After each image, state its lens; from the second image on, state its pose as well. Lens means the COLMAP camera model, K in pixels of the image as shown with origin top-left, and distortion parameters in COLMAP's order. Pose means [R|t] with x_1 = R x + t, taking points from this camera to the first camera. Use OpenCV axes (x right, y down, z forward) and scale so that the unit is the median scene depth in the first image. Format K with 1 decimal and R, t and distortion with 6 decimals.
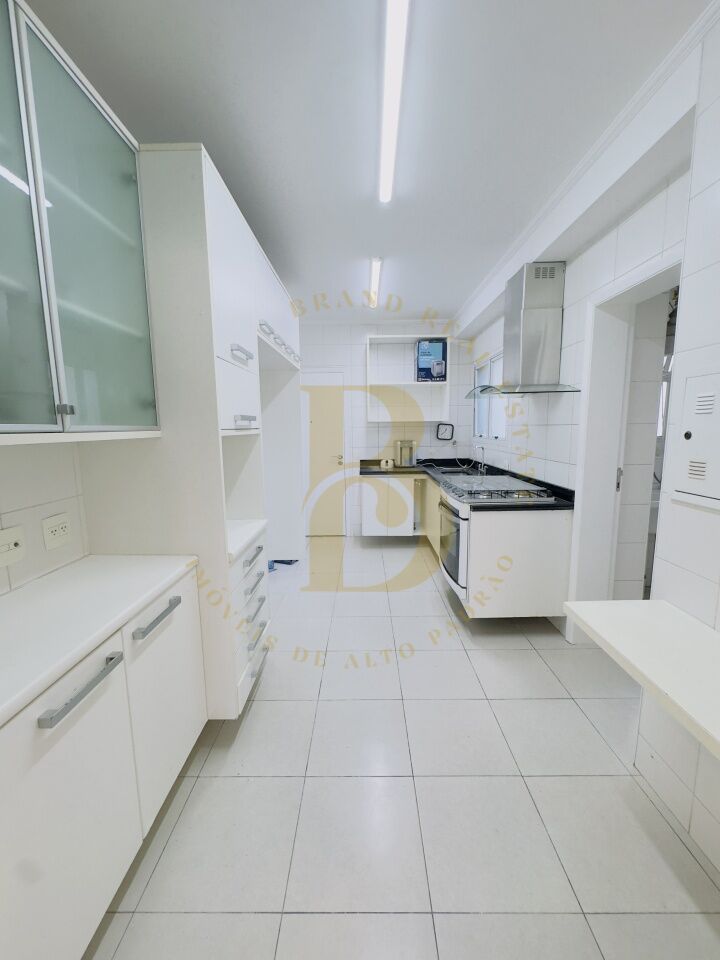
lens RADIAL K [[382.7, 0, 360.0], [0, 382.7, 480.0], [0, 0, 1]] dist [-0.002190, 0.000181]
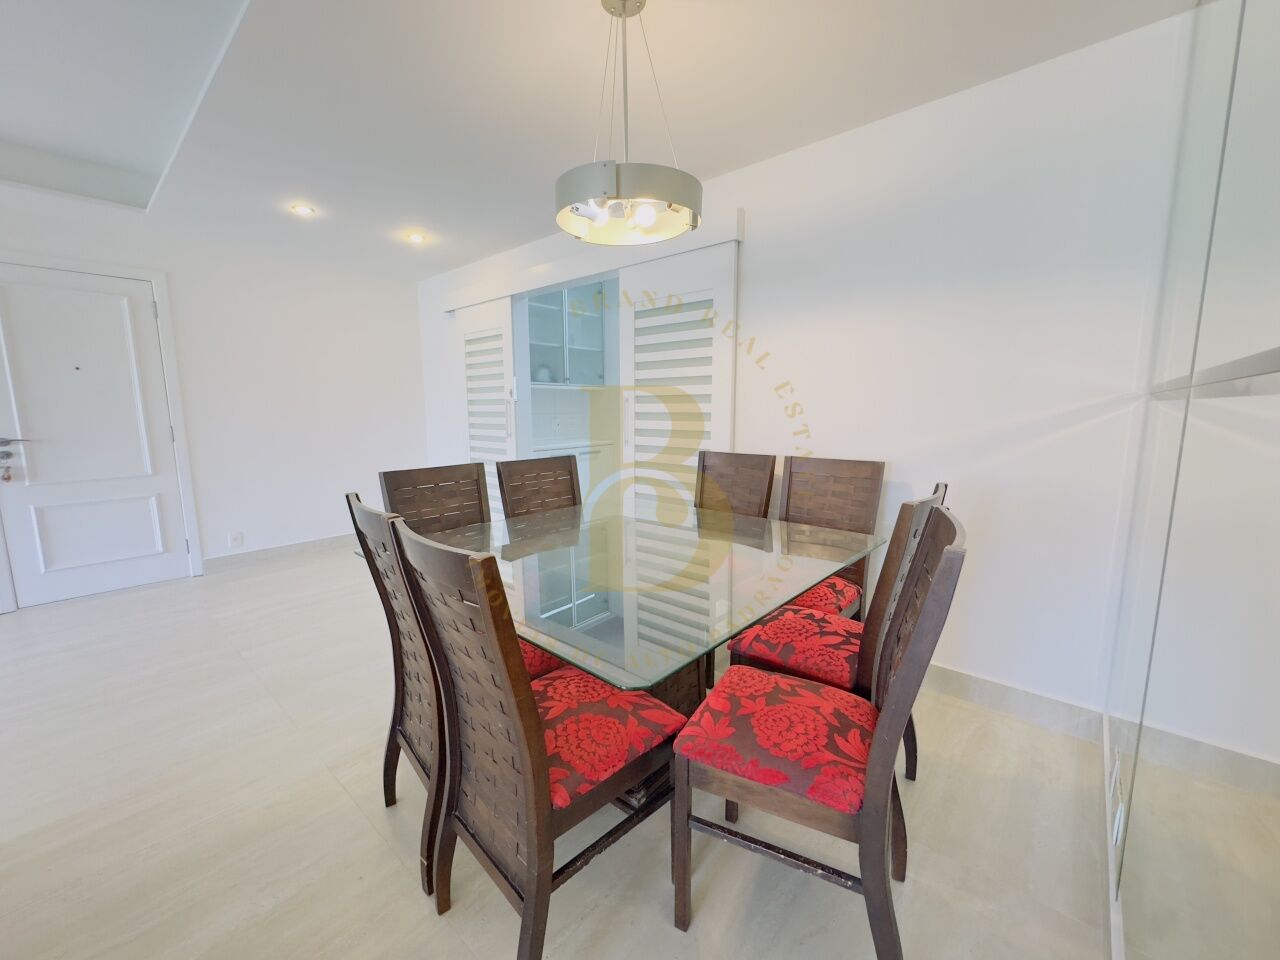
lens RADIAL K [[510.3, 0, 640.0], [0, 510.3, 480.0], [0, 0, 1]] dist [-0.002190, 0.000181]
pose [[0.759908, 0.100338, -0.642240, 1.047036], [-0.094277, 0.994581, 0.043835, 0.172122], [0.643157, 0.027238, 0.765249, -0.780633]]
